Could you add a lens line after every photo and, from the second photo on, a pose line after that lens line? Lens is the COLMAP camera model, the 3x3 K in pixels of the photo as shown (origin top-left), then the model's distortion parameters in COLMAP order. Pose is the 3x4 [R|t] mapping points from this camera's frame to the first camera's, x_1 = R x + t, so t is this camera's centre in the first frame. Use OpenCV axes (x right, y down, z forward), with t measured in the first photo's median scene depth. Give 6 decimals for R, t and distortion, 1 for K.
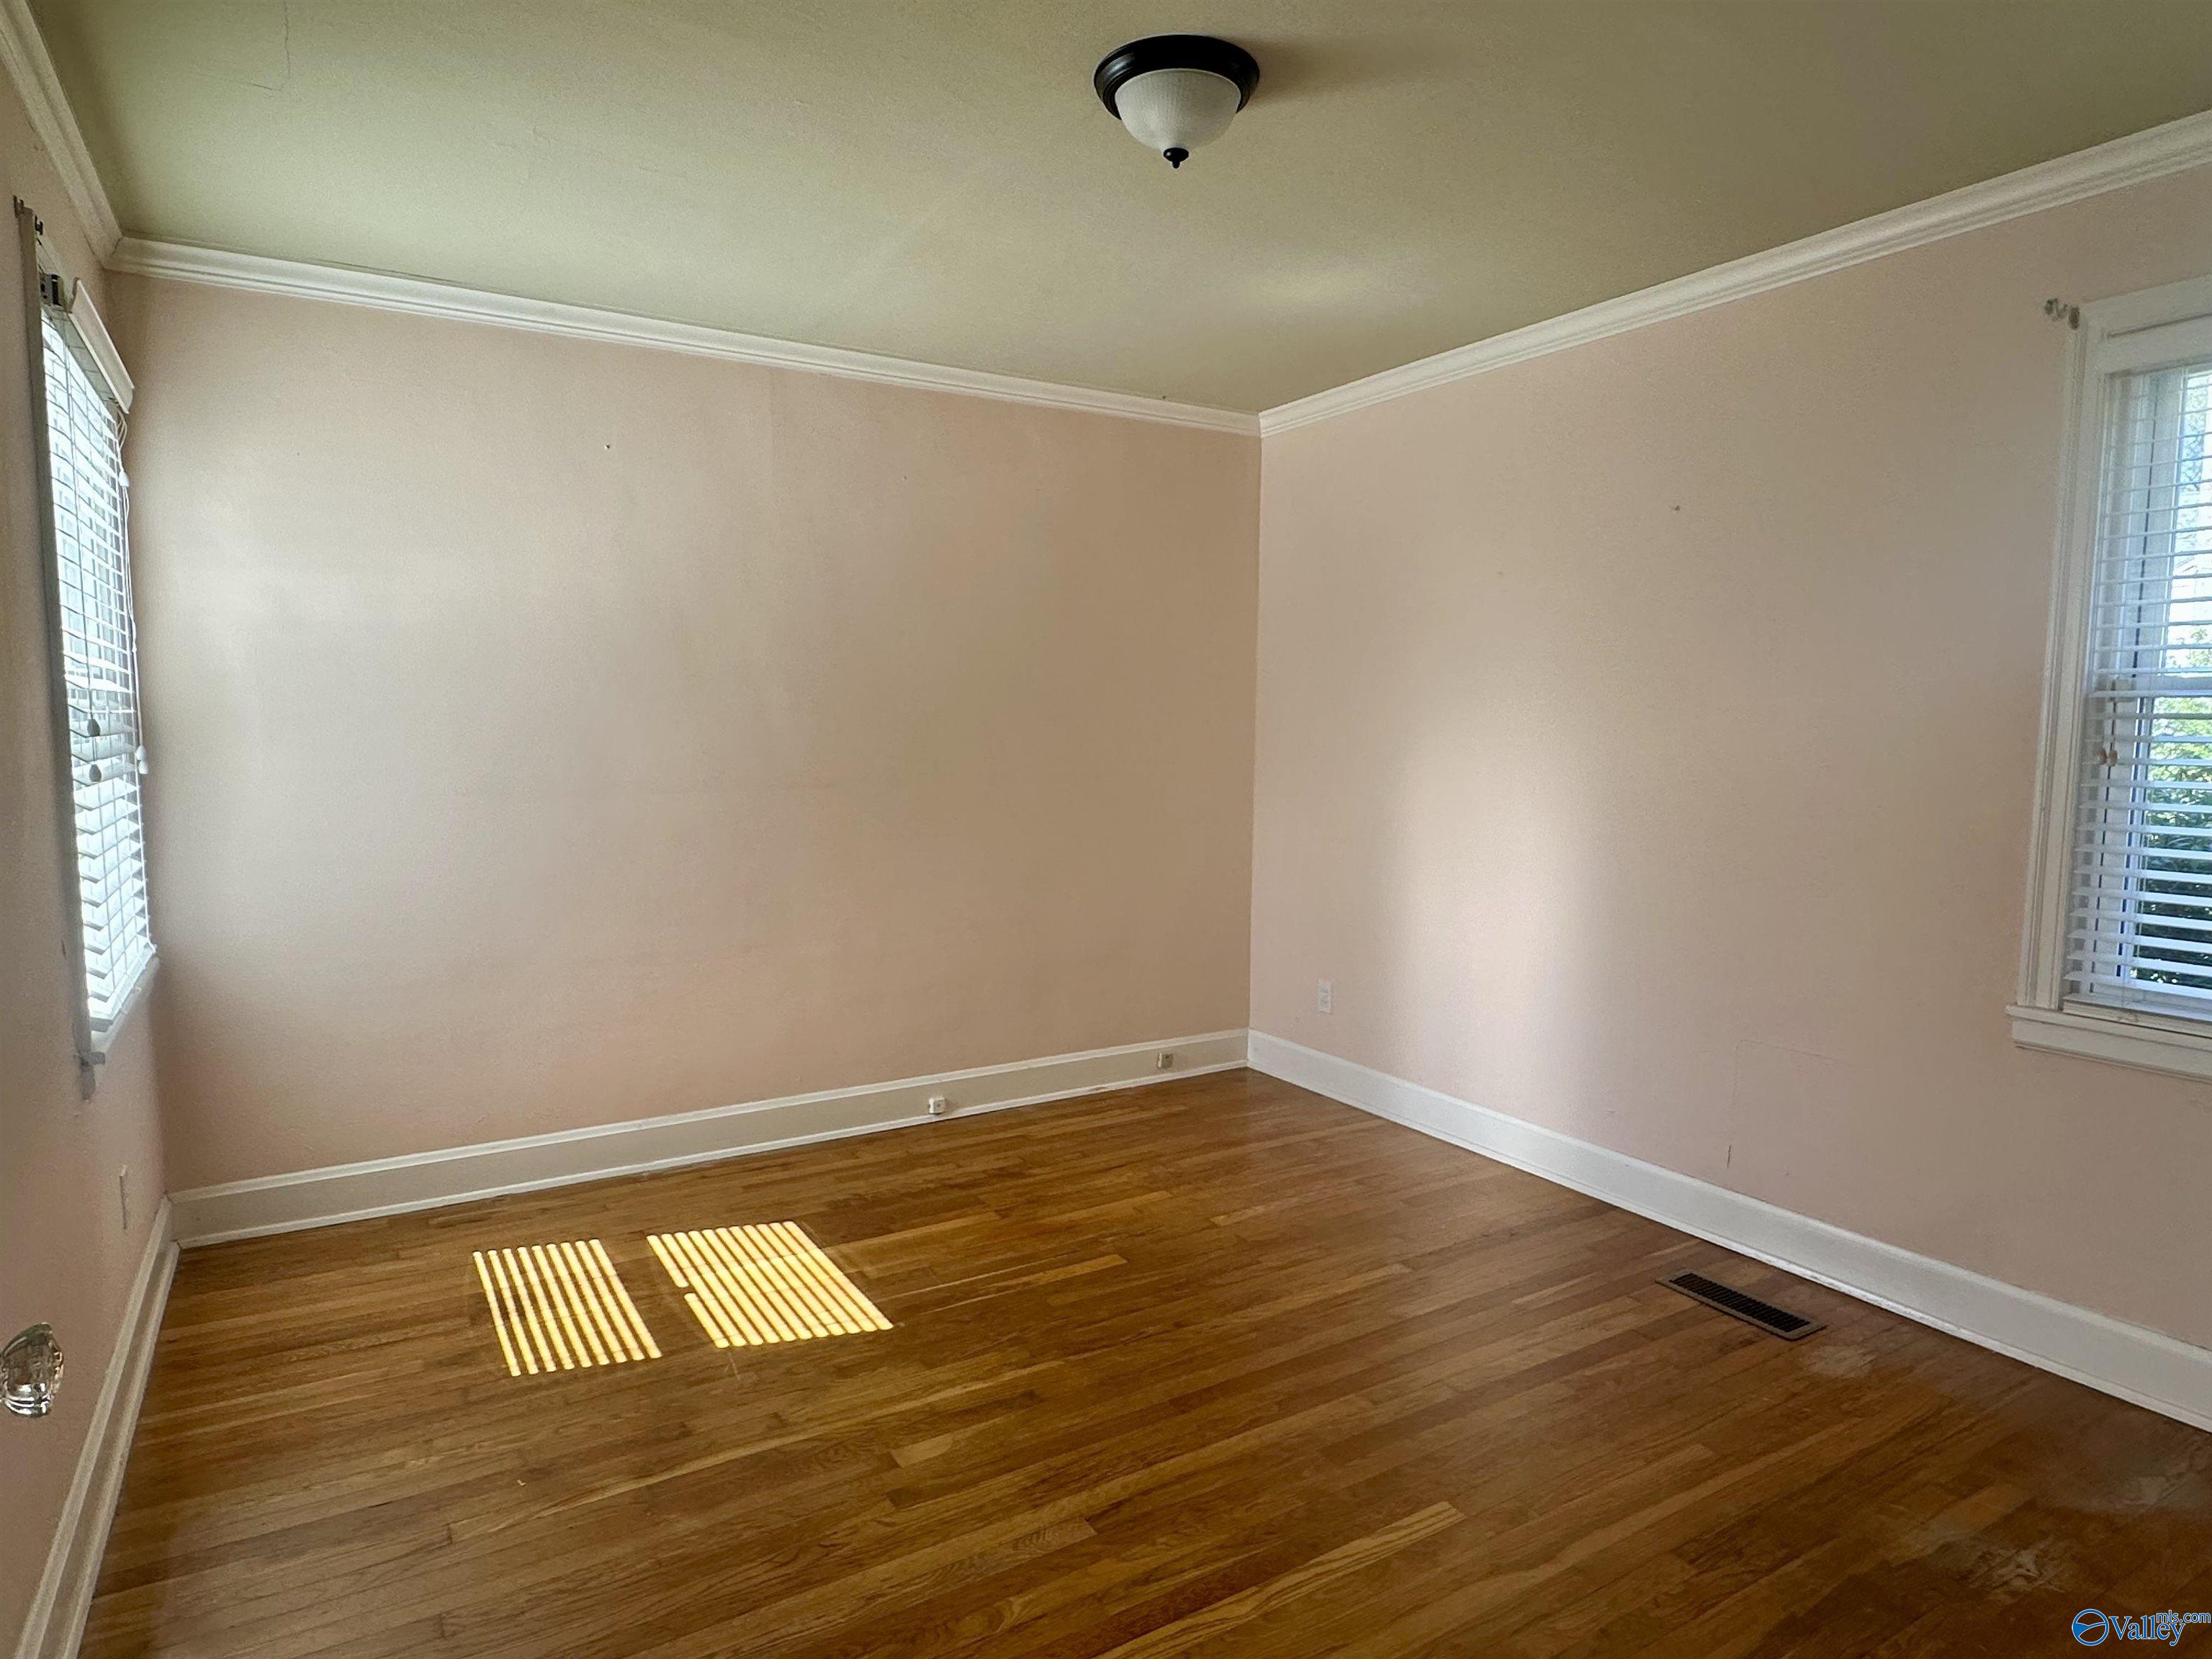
lens RADIAL K [[1265.8, 0, 1106.0], [0, 1265.8, 831.7], [0, 0, 1]] dist [-0.012706, -0.001498]
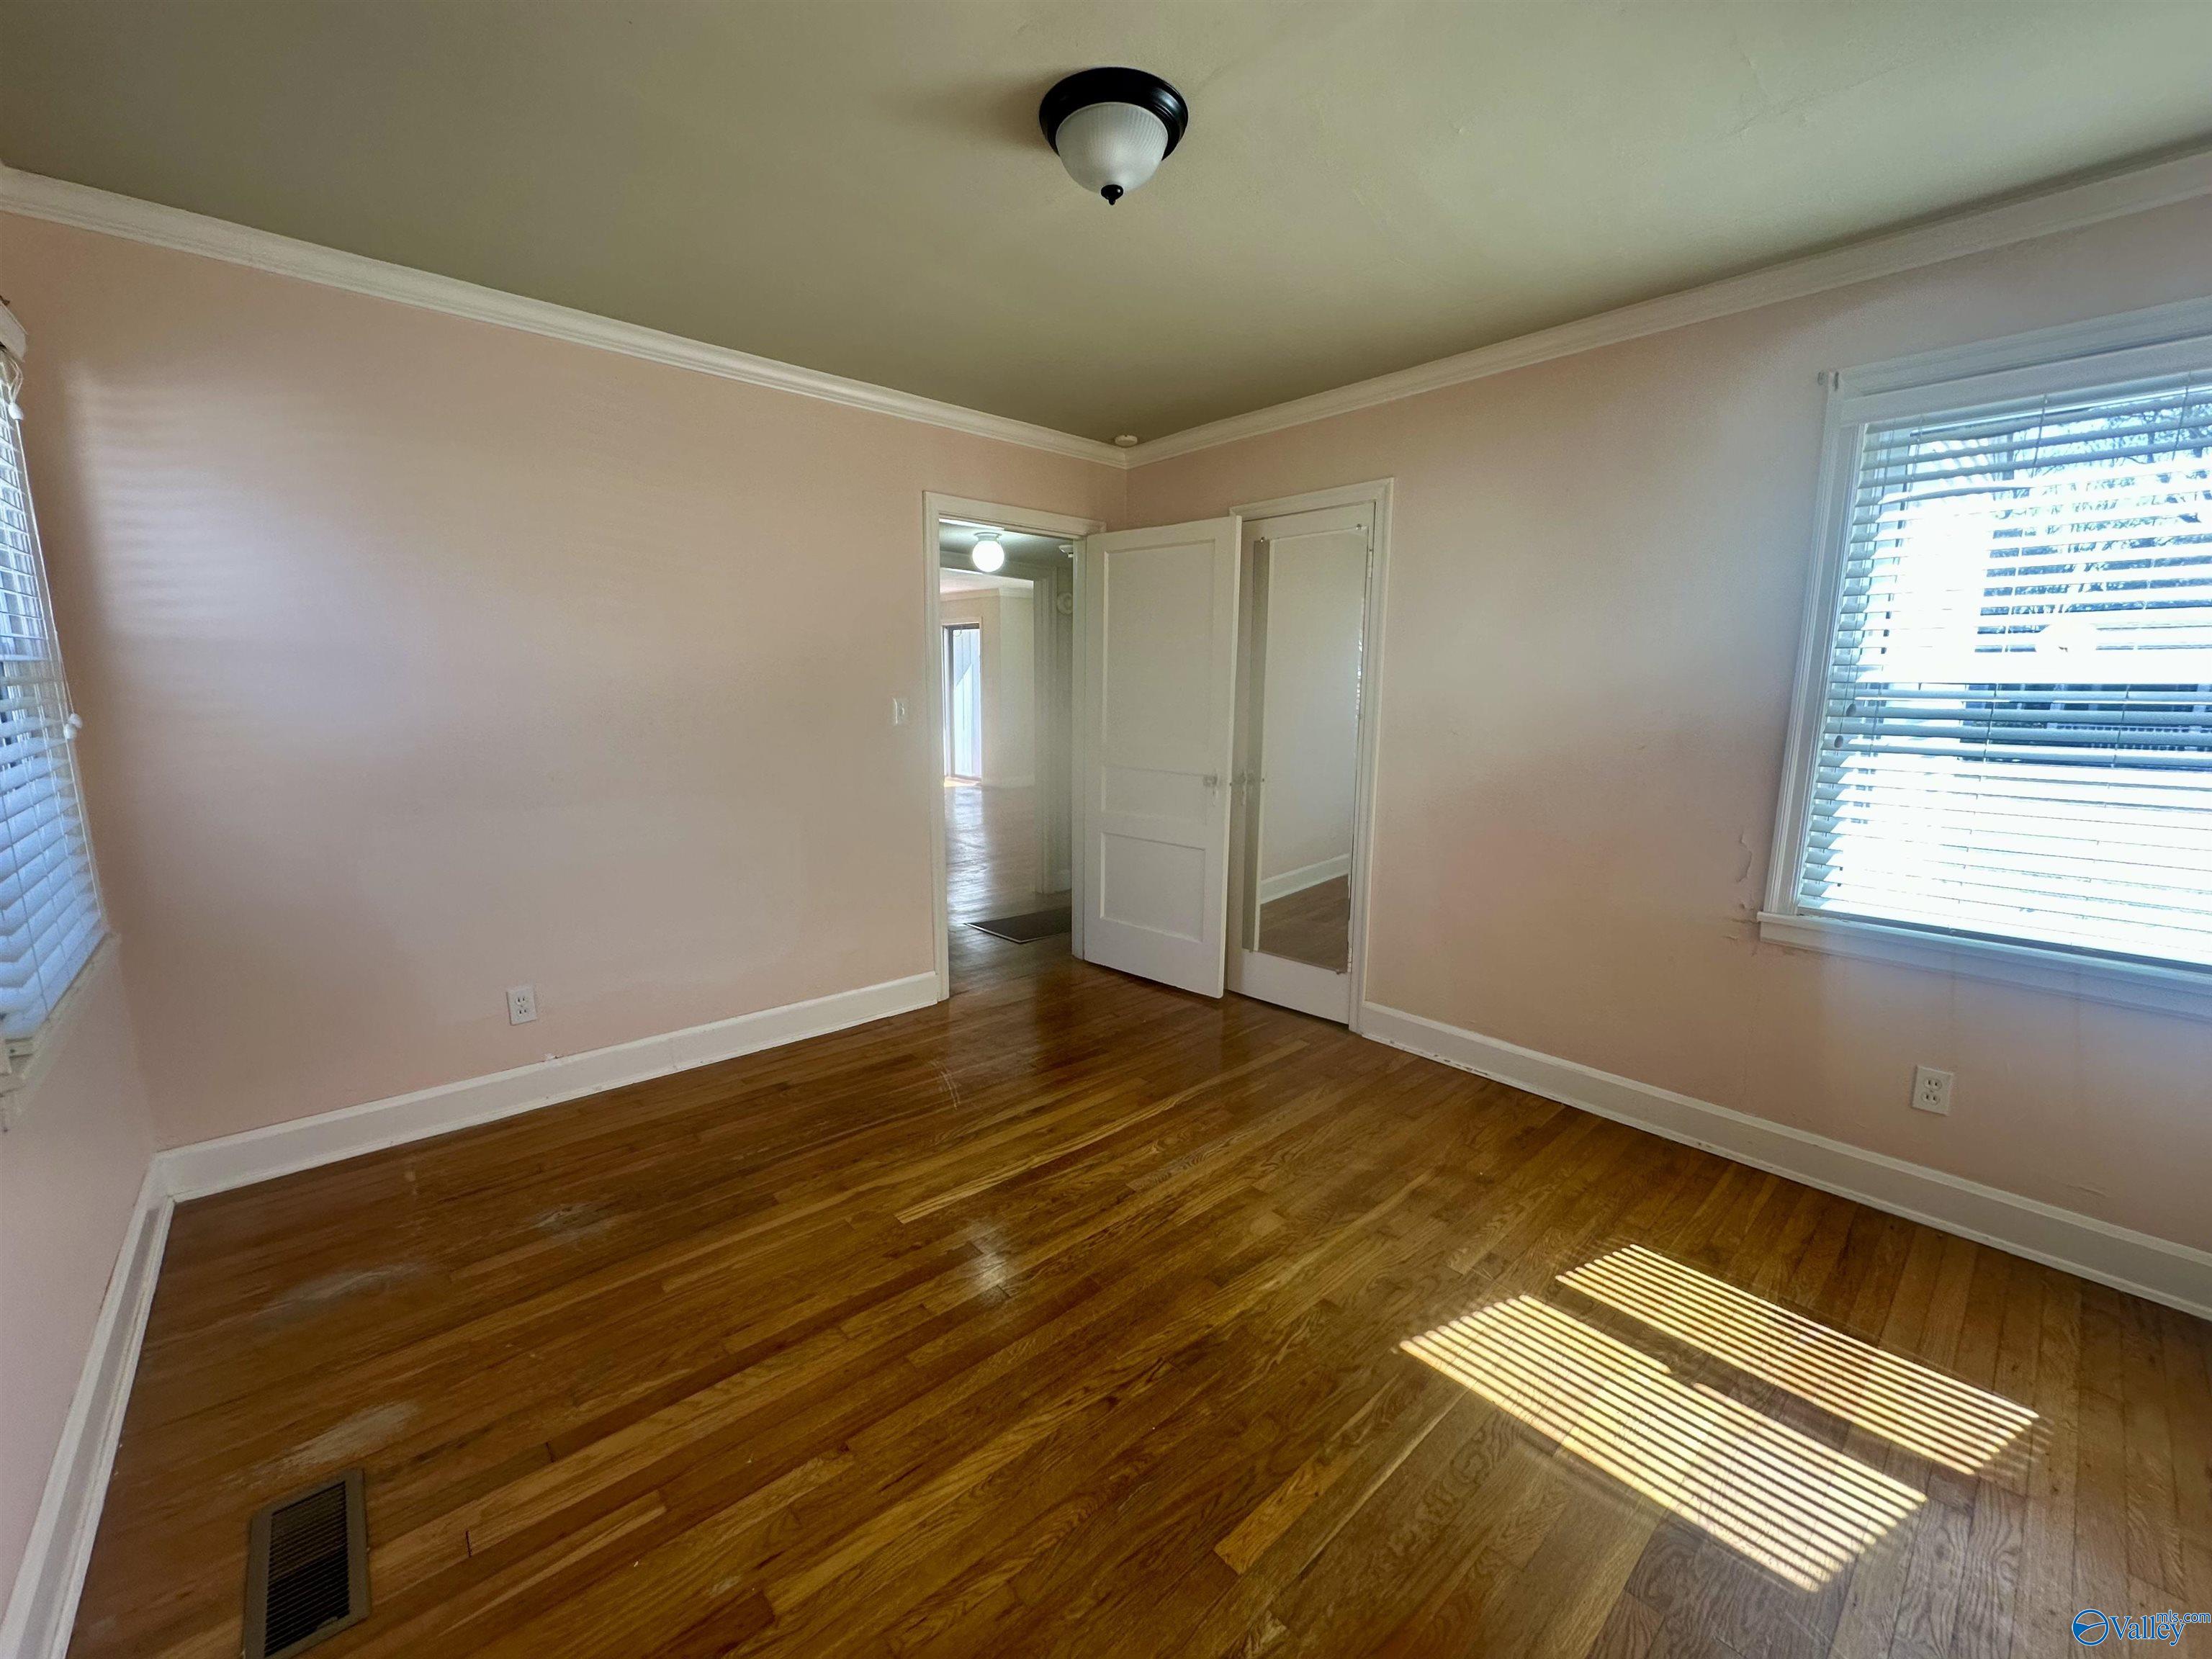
lens RADIAL K [[888.3, 0, 1103.8], [0, 888.3, 832.2], [0, 0, 1]] dist [0.004022, 0.000162]
pose [[-0.985027, 0.018832, -0.171368, 0.196483], [-0.025407, 0.967305, 0.252341, -0.176709], [0.170517, 0.252917, -0.952343, 1.823365]]
